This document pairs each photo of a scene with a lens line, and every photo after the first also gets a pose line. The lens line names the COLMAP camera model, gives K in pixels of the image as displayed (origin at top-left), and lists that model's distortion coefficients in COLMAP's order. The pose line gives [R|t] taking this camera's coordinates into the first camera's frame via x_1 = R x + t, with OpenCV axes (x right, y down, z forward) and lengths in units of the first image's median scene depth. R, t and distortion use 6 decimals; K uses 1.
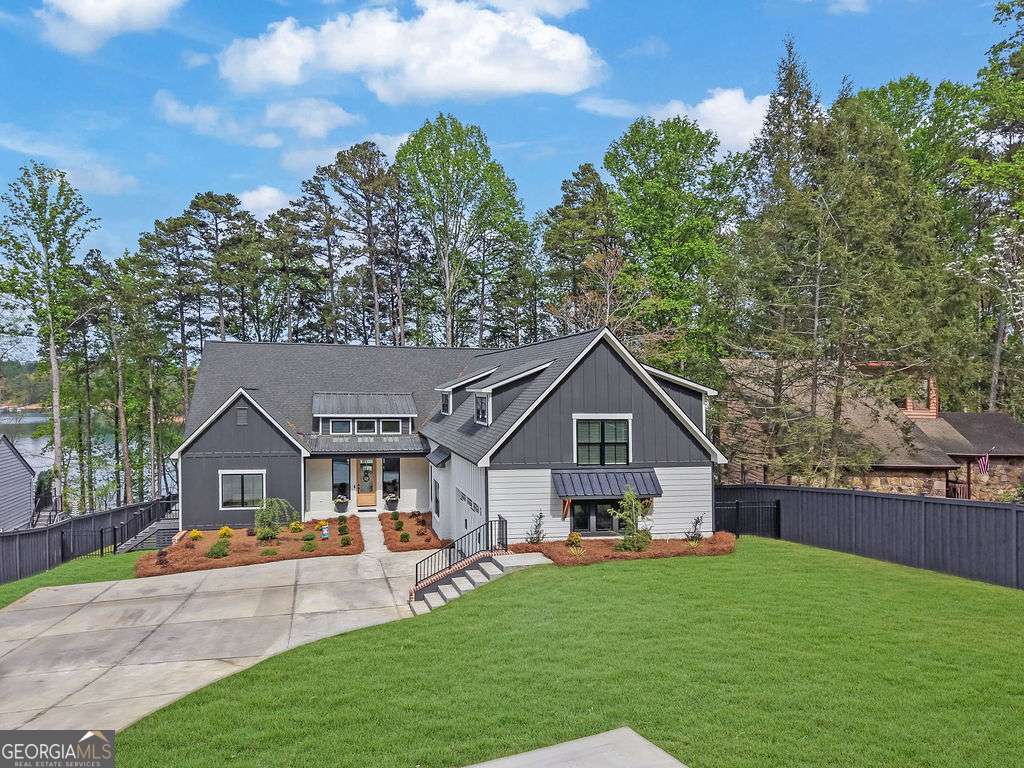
lens RADIAL K [[724.0, 0, 510.1], [0, 724.0, 393.7], [0, 0, 1]] dist [0.021329, -0.014097]
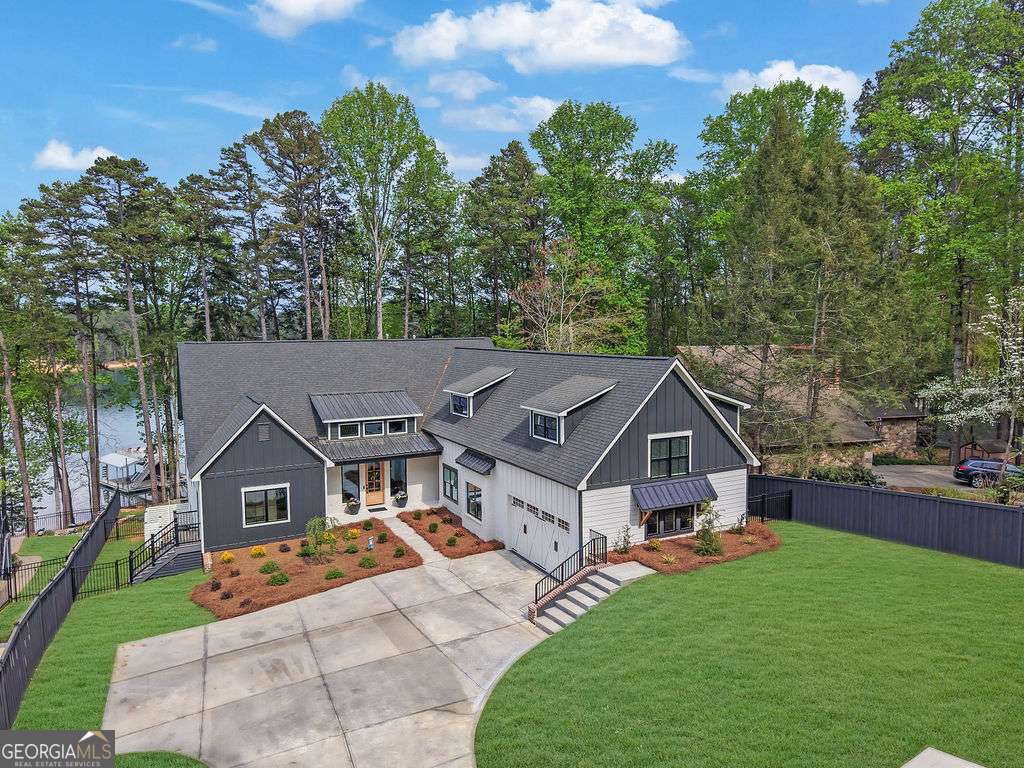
lens RADIAL K [[724.0, 0, 505.6], [0, 724.0, 374.9], [0, 0, 1]] dist [0.021329, -0.014097]
pose [[0.965264, -0.041915, 0.257894, -0.303058], [0.020641, 0.996197, 0.084655, -0.121034], [-0.260462, -0.076391, 0.962457, -0.018595]]
